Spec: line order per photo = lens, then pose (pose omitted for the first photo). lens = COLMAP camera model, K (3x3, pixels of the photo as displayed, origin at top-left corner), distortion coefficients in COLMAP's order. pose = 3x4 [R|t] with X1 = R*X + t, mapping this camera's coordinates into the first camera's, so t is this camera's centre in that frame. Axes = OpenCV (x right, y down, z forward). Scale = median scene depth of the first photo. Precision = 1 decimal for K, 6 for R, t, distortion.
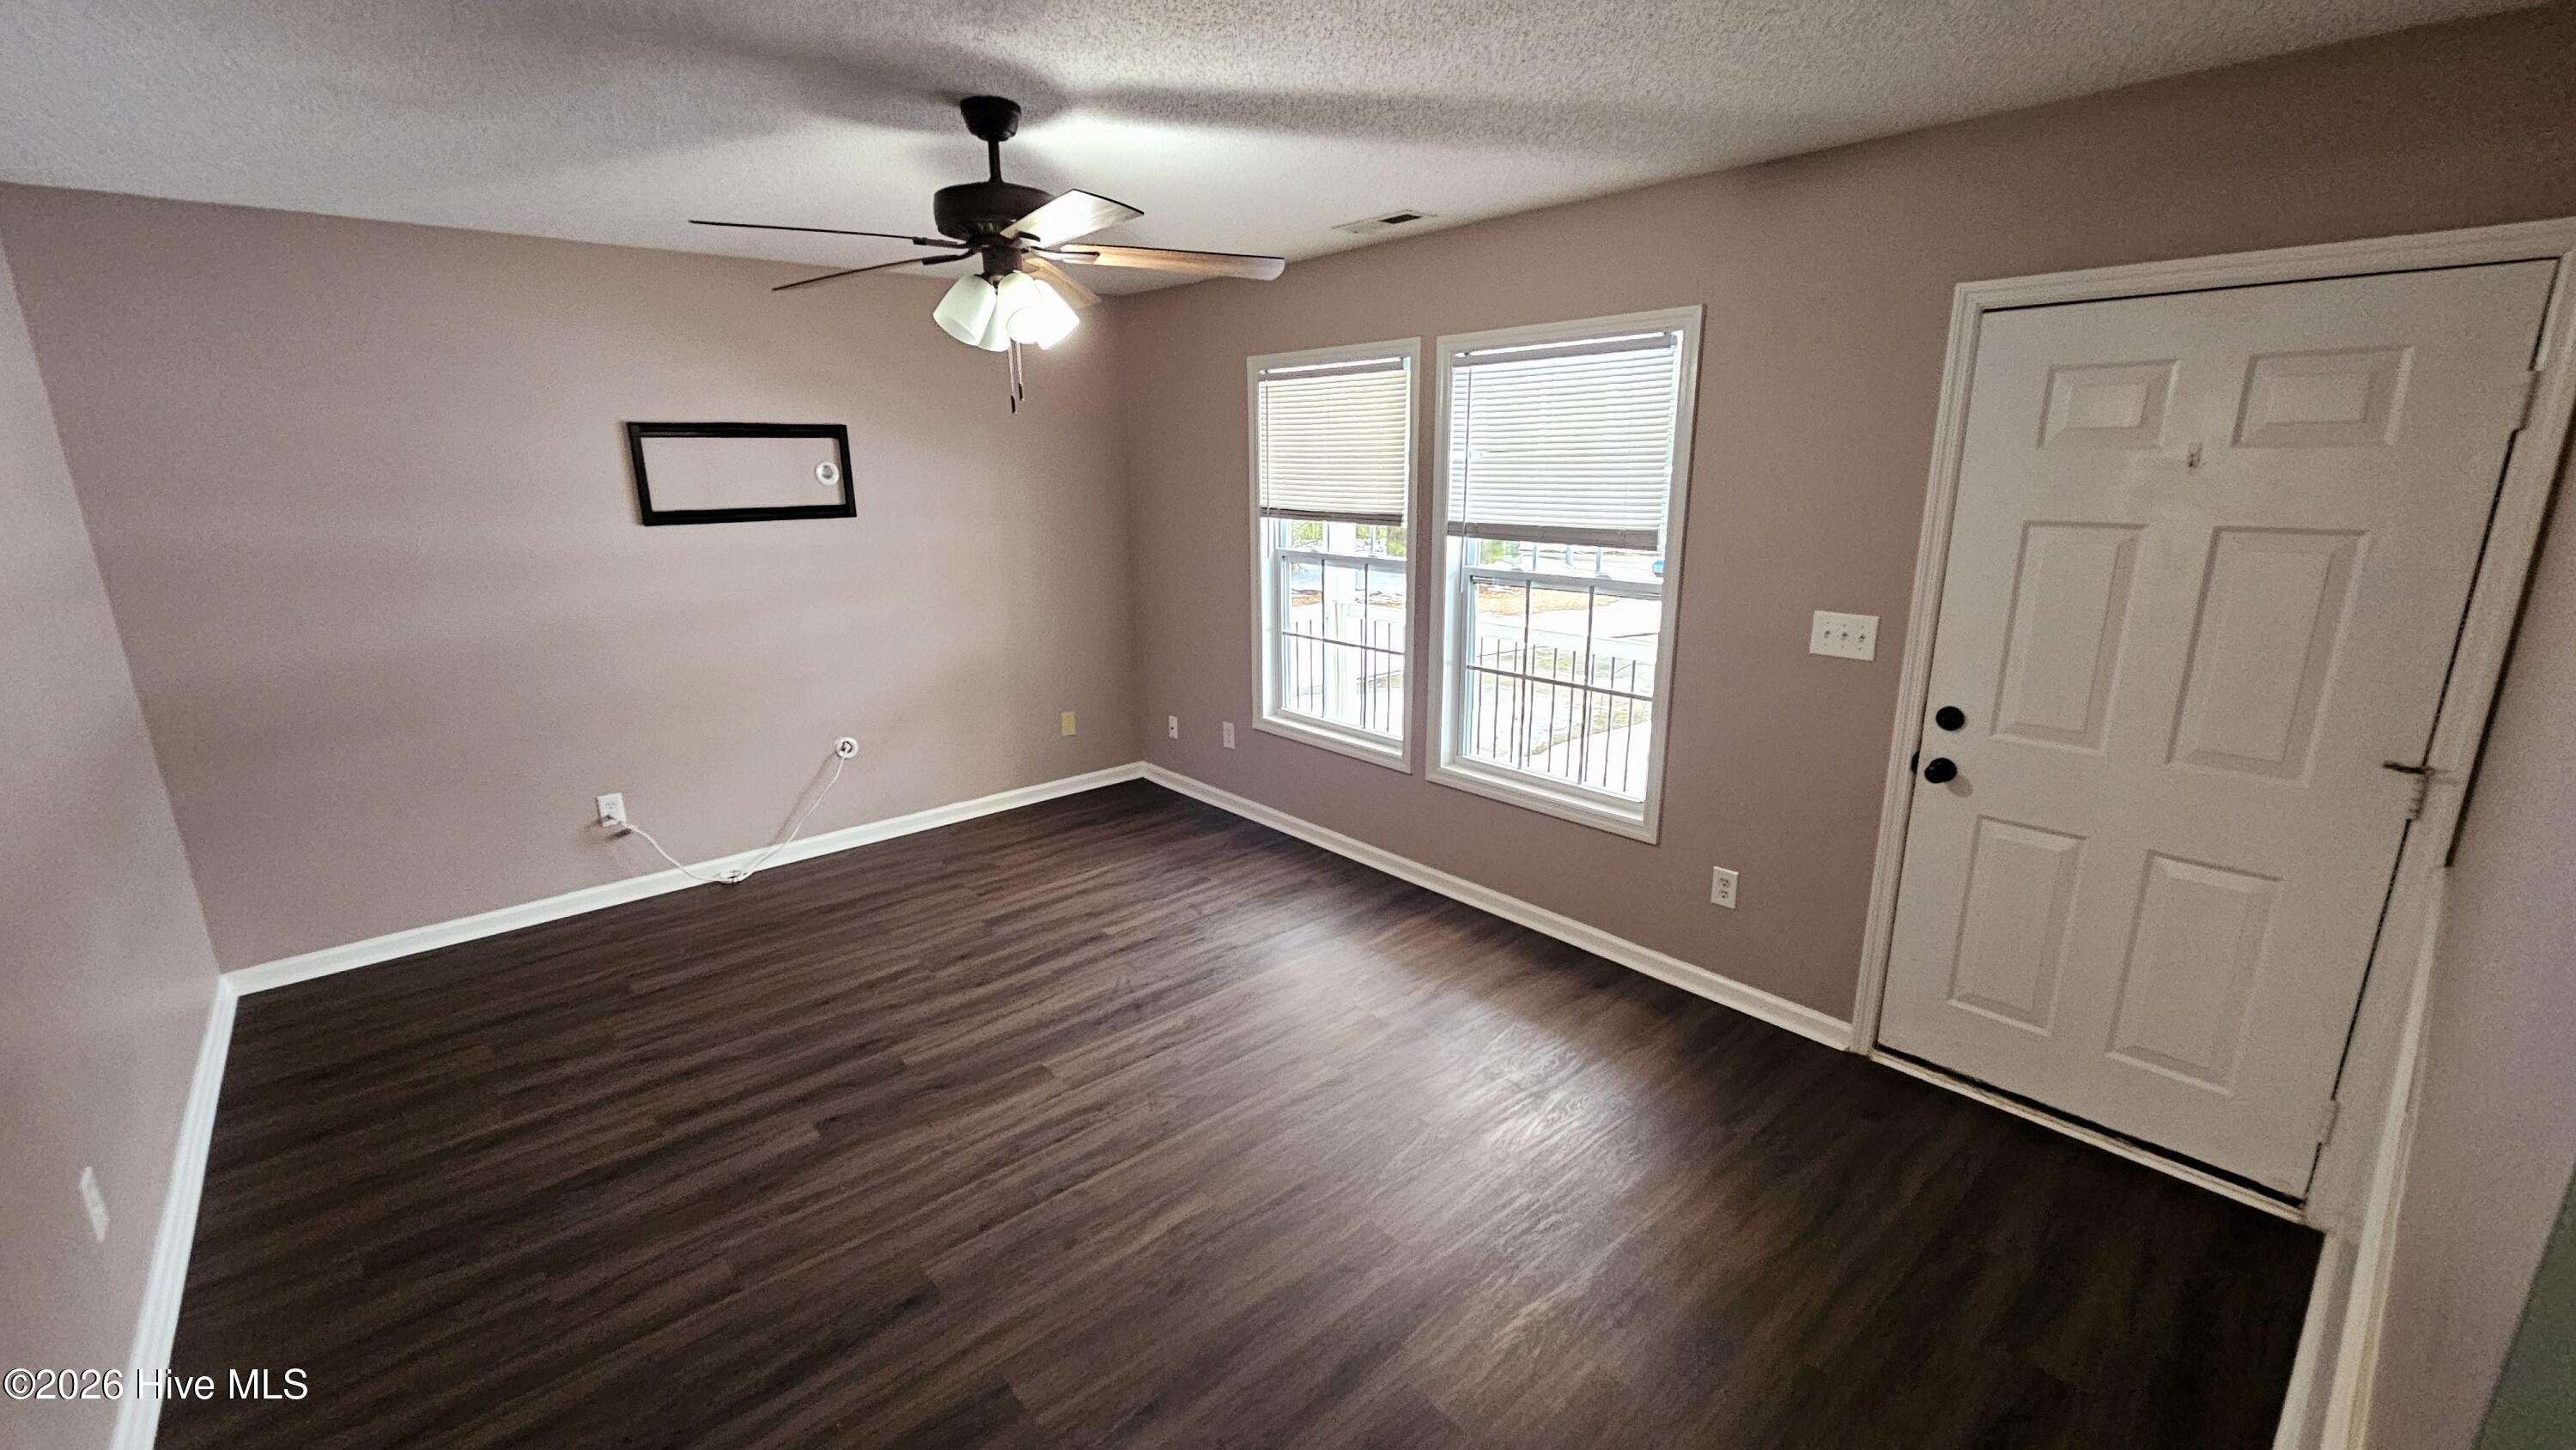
lens RADIAL K [[1050.2, 0, 1290.6], [0, 1050.2, 728.0], [0, 0, 1]] dist [-0.000934, -0.000081]
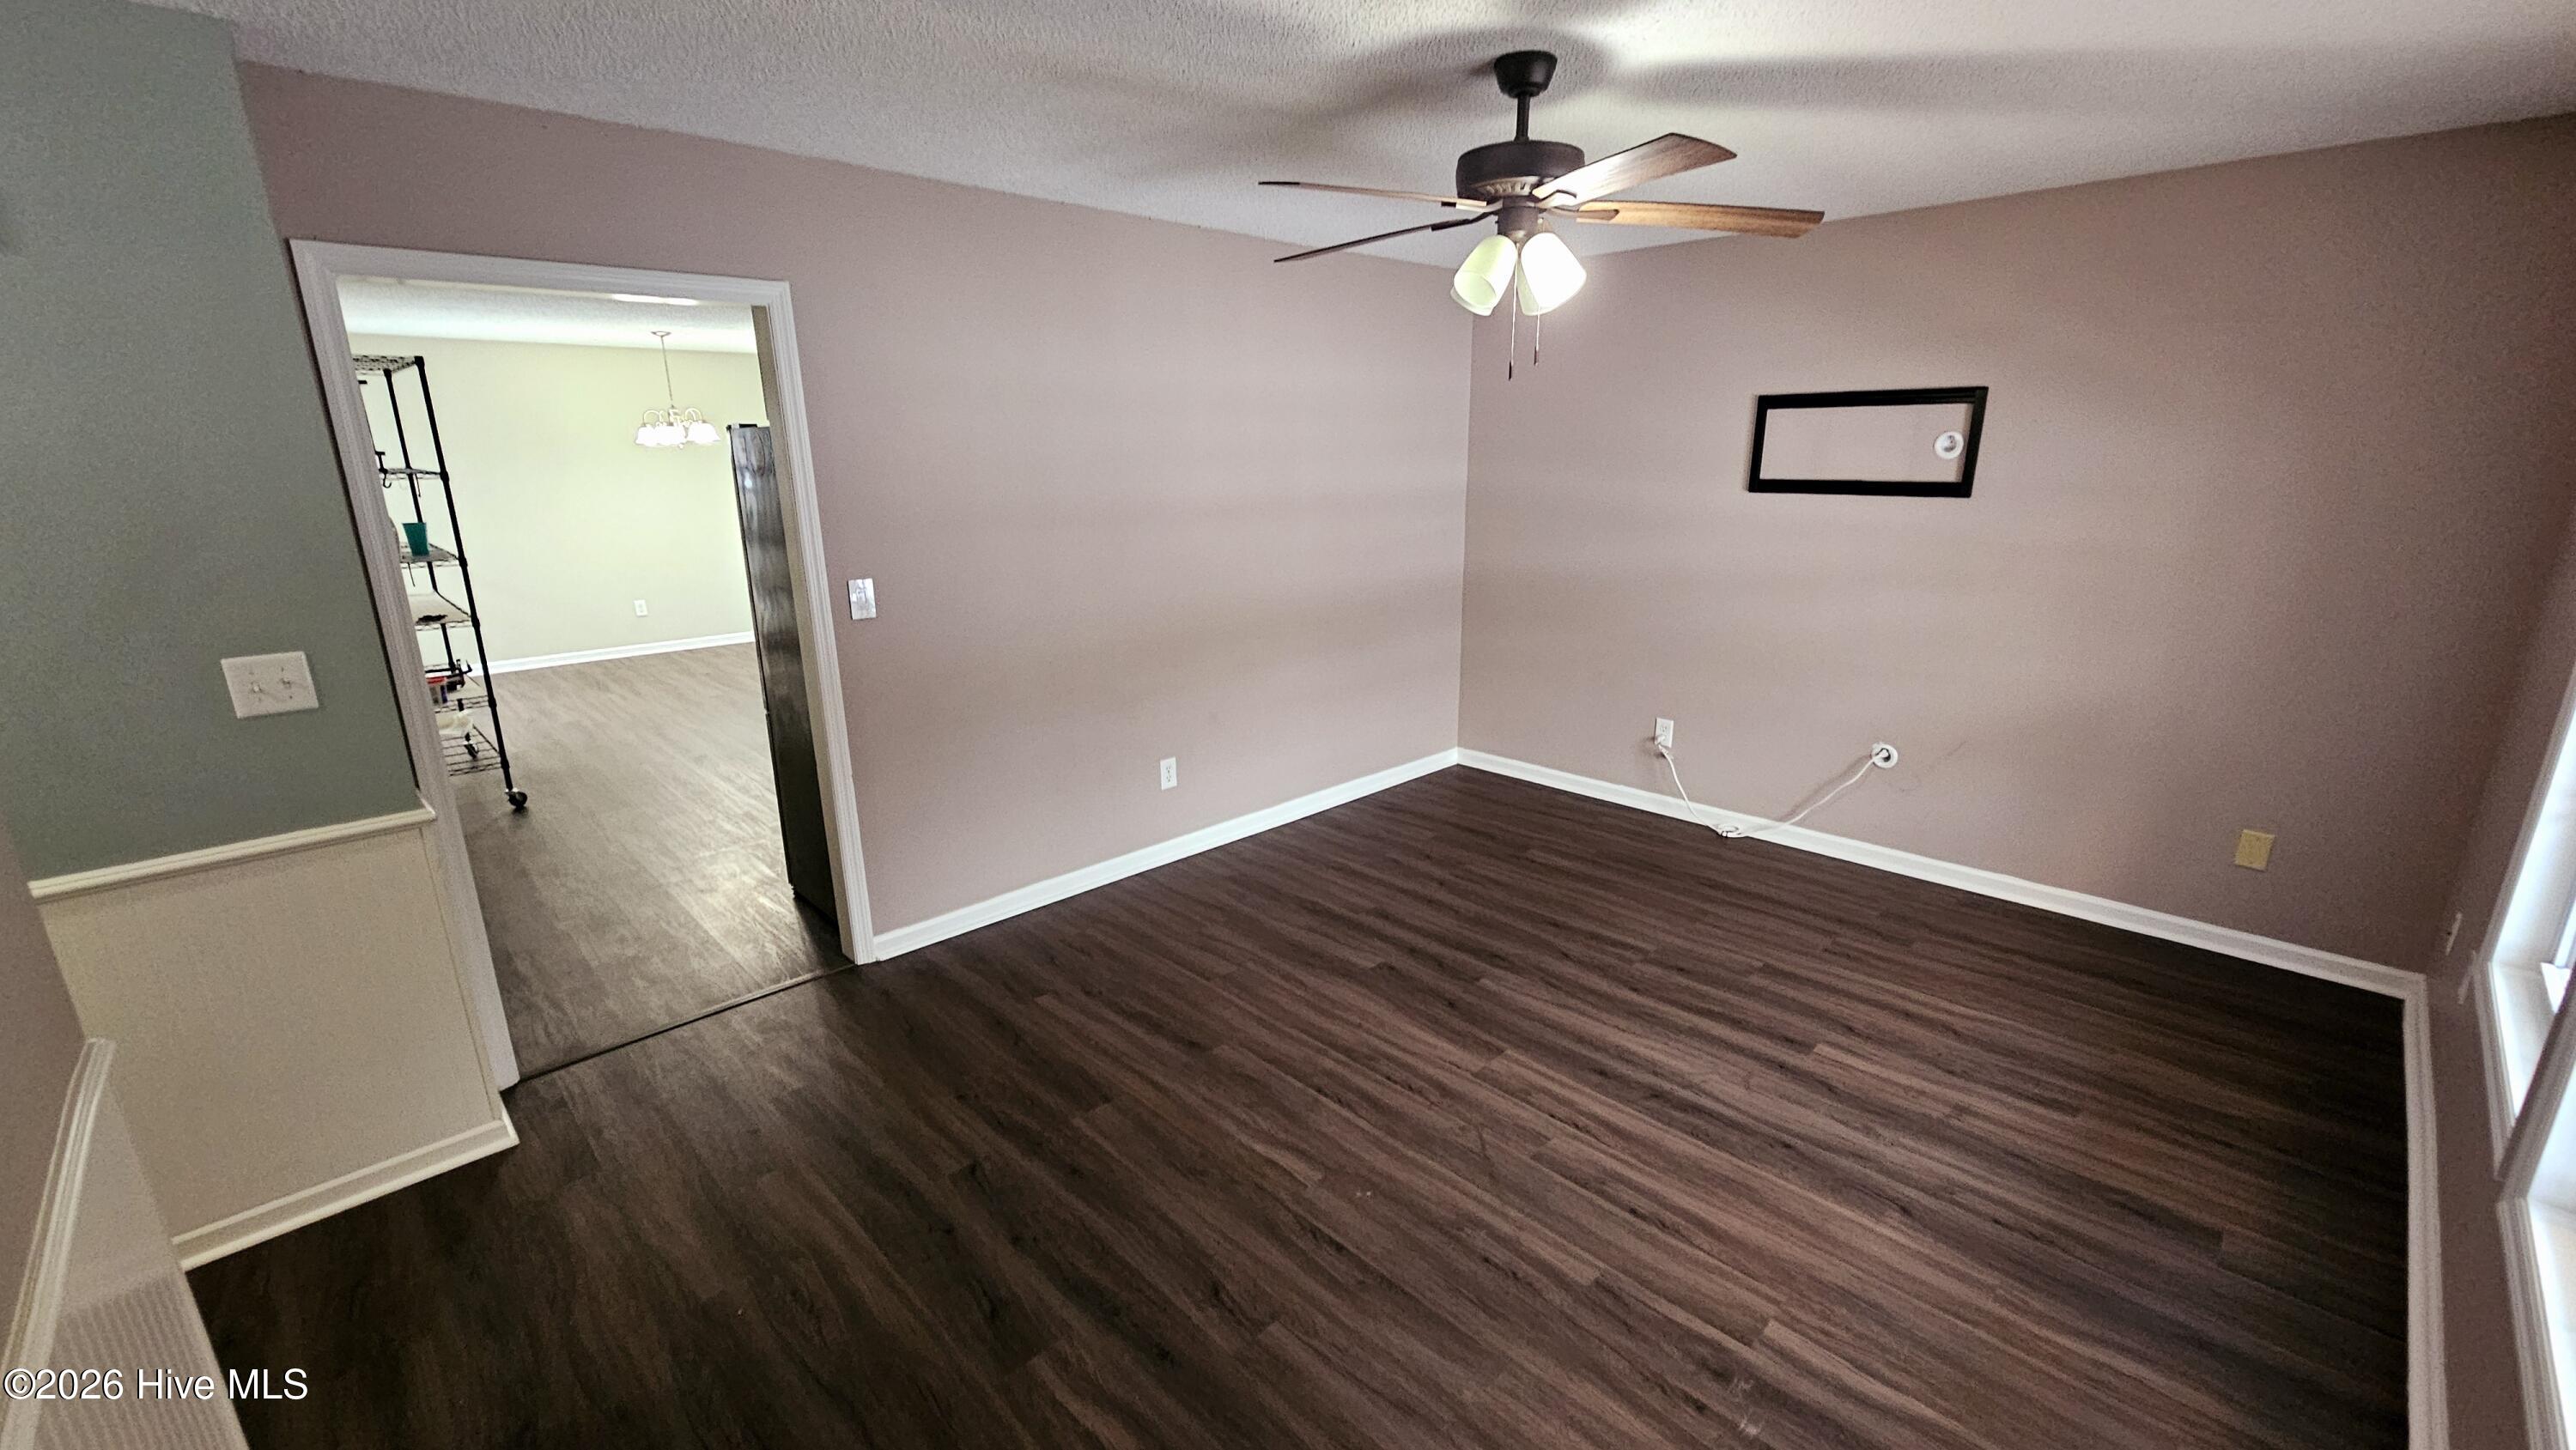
lens RADIAL K [[1050.2, 0, 1290.6], [0, 1050.2, 728.0], [0, 0, 1]] dist [-0.000934, -0.000081]
pose [[0.053017, 0.266198, -0.962459, 0.467871], [-0.246062, 0.937579, 0.245762, -0.115186], [0.967803, 0.223795, 0.115208, 0.477315]]
